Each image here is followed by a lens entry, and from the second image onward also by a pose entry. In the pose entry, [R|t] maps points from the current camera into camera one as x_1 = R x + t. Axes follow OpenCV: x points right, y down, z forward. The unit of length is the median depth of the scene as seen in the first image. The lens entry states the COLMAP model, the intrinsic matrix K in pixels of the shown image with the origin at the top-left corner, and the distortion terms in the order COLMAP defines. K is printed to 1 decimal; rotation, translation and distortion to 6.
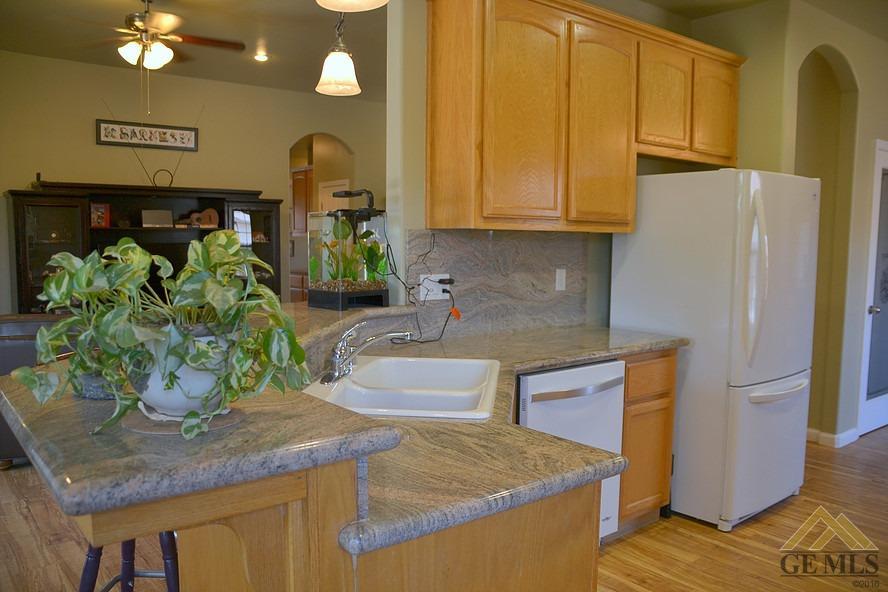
lens RADIAL K [[738.7, 0, 430.8], [0, 738.7, 307.3], [0, 0, 1]] dist [-0.118068, 0.115603]
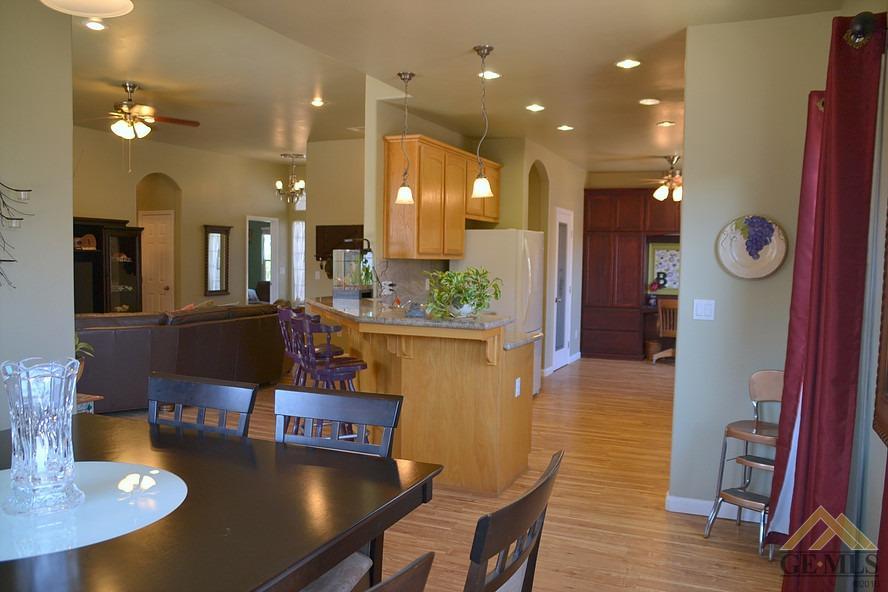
lens RADIAL K [[738.7, 0, 439.3], [0, 738.7, 302.2], [0, 0, 1]] dist [-0.118068, 0.115603]
pose [[0.890257, -0.021441, 0.454953, -0.660299], [0.033530, 0.999266, -0.018517, 0.043765], [-0.454222, 0.031740, 0.890323, -0.690877]]
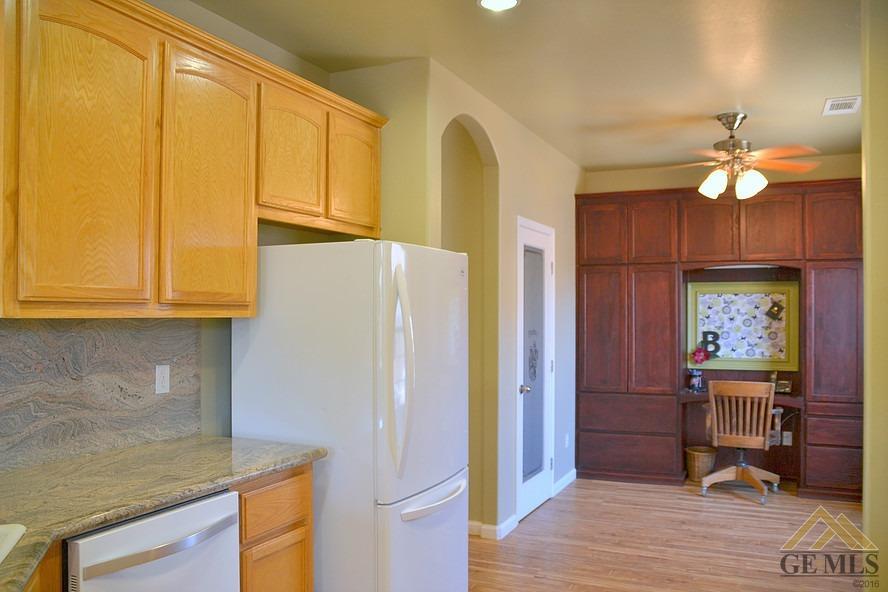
lens RADIAL K [[738.7, 0, 440.1], [0, 738.7, 306.4], [0, 0, 1]] dist [-0.118068, 0.115603]
pose [[0.900435, -0.003952, 0.434972, 0.111799], [0.047260, 0.994928, -0.088793, -0.033285], [-0.432415, 0.100509, 0.896055, 0.199805]]
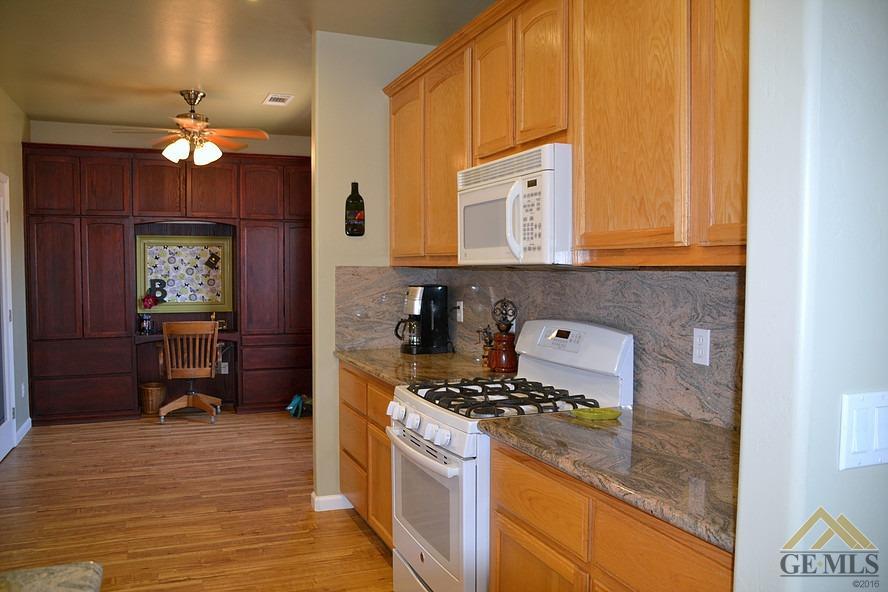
lens RADIAL K [[738.7, 0, 445.4], [0, 738.7, 306.5], [0, 0, 1]] dist [-0.118068, 0.115603]
pose [[0.303903, -0.061038, 0.950746, -0.149998], [0.088353, 0.995450, 0.035666, -0.027640], [-0.948597, 0.073162, 0.307913, 0.168994]]
